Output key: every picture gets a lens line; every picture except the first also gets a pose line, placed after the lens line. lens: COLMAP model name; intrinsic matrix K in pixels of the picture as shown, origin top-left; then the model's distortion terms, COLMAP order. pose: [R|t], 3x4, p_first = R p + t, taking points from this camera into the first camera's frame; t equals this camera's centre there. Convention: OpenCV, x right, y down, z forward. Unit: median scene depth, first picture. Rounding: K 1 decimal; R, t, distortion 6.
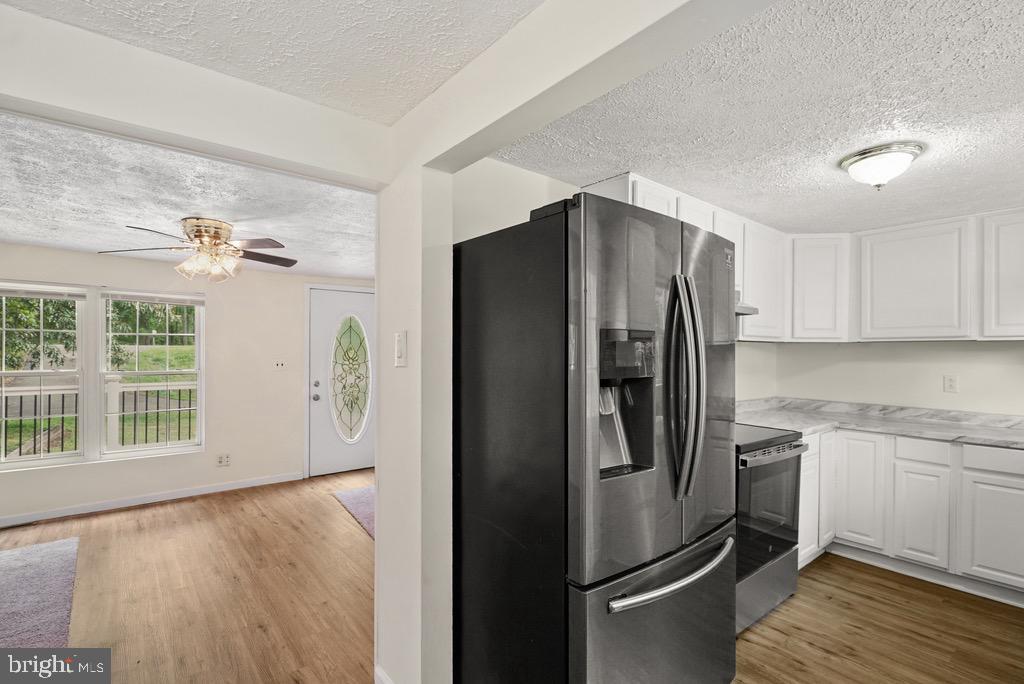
lens RADIAL K [[478.5, 0, 512.6], [0, 478.5, 353.3], [0, 0, 1]] dist [-0.001656, -0.000689]
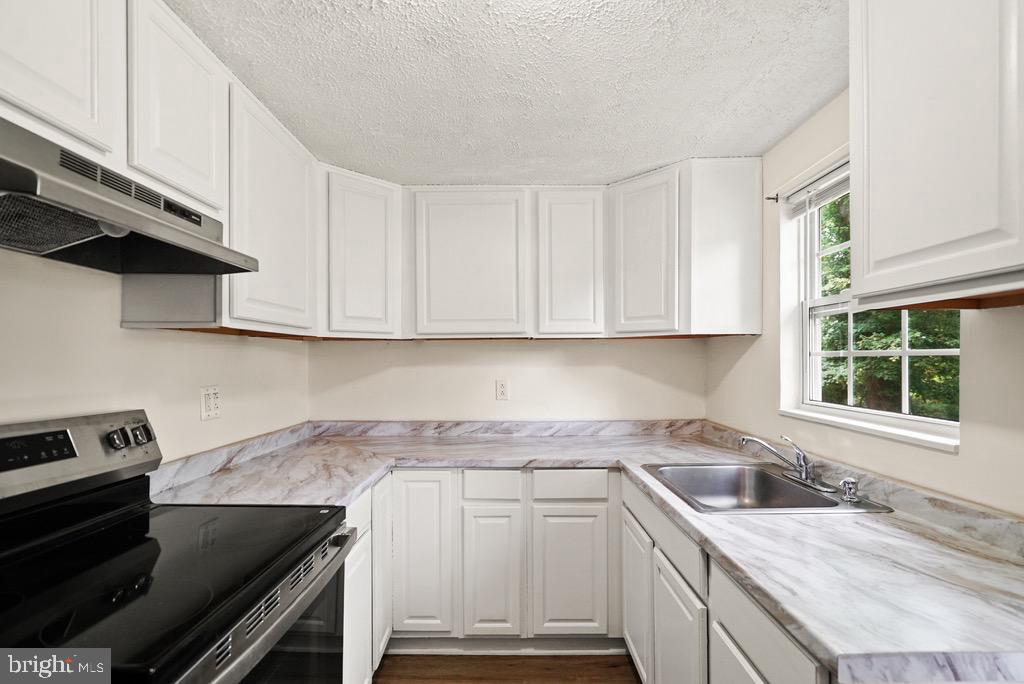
lens RADIAL K [[474.4, 0, 509.1], [0, 474.4, 361.4], [0, 0, 1]] dist [-0.001638, -0.000537]
pose [[0.636523, -0.014503, 0.771121, 0.322561], [0.012040, 0.999888, 0.008867, 0.006665], [-0.771163, 0.003641, 0.636627, 0.532588]]
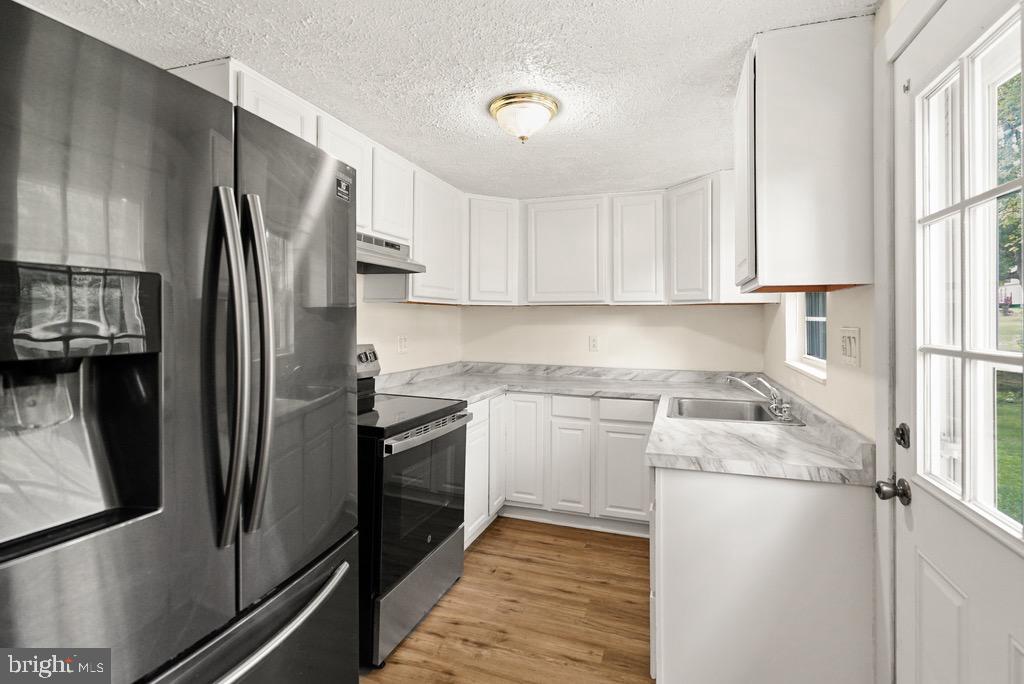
lens RADIAL K [[484.7, 0, 515.1], [0, 484.7, 316.5], [0, 0, 1]] dist [0.000930, -0.000035]
pose [[0.851654, -0.000182, 0.524105, 0.188248], [0.002940, 0.999986, -0.004429, 0.005727], [-0.524097, 0.005313, 0.851642, 0.145275]]
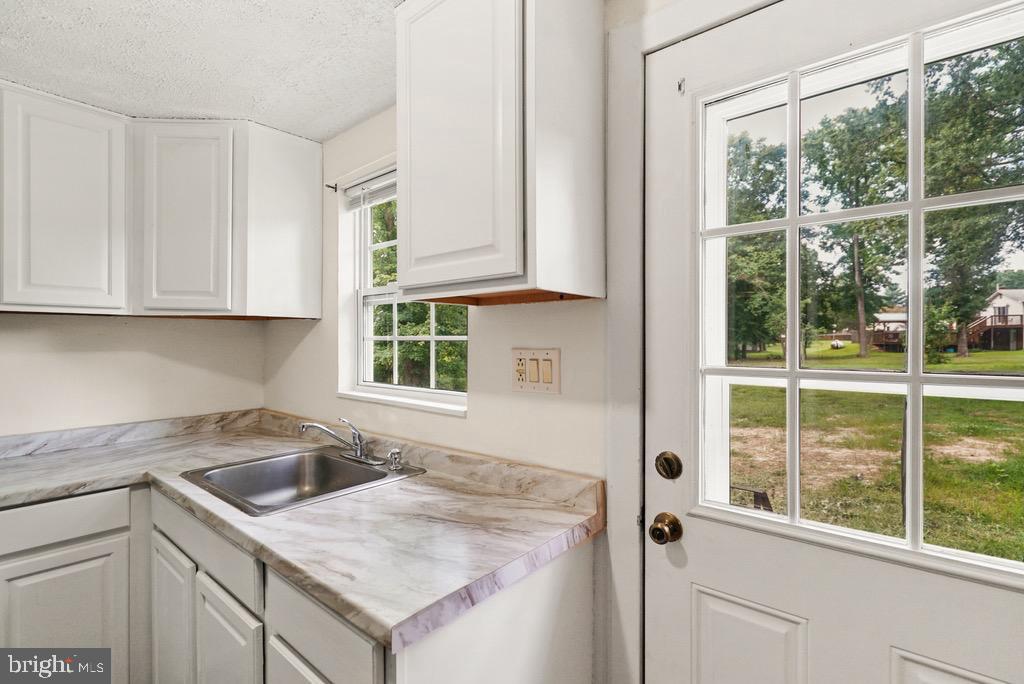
lens RADIAL K [[477.0, 0, 506.5], [0, 477.0, 340.0], [0, 0, 1]] dist [-0.000636, 0.000544]
pose [[-0.170506, -0.003138, 0.985352, 0.355497], [0.002010, 0.999992, 0.003533, 0.007131], [-0.985355, 0.002583, -0.170498, 0.540584]]
